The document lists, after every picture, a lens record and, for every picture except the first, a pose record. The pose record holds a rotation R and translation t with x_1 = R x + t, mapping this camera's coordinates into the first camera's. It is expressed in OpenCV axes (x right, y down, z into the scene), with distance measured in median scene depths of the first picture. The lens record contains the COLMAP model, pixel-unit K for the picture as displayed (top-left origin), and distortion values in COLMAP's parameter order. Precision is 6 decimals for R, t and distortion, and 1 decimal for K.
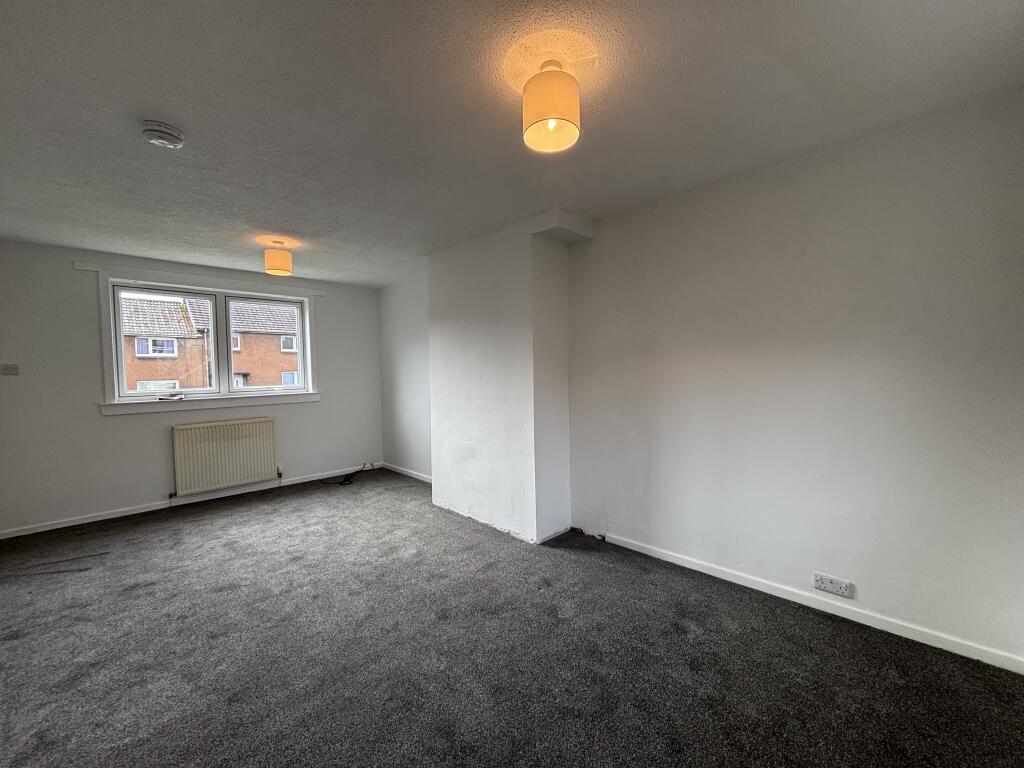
lens RADIAL K [[409.0, 0, 500.0], [0, 409.0, 380.6], [0, 0, 1]] dist [-0.002133, 0.000031]
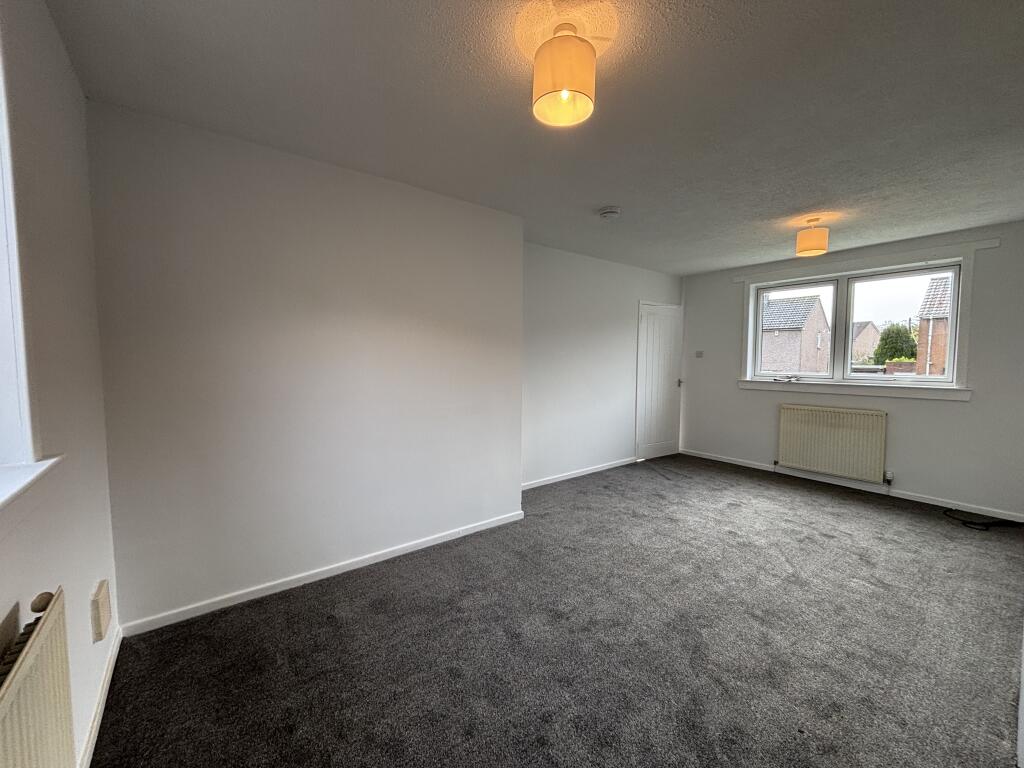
lens RADIAL K [[409.9, 0, 525.2], [0, 409.9, 382.9], [0, 0, 1]] dist [-0.002095, -0.000189]
pose [[-0.093414, 0.075483, -0.992762, 0.468190], [-0.028468, 0.996512, 0.078447, -0.021335], [0.995220, 0.035590, -0.090939, 0.433859]]
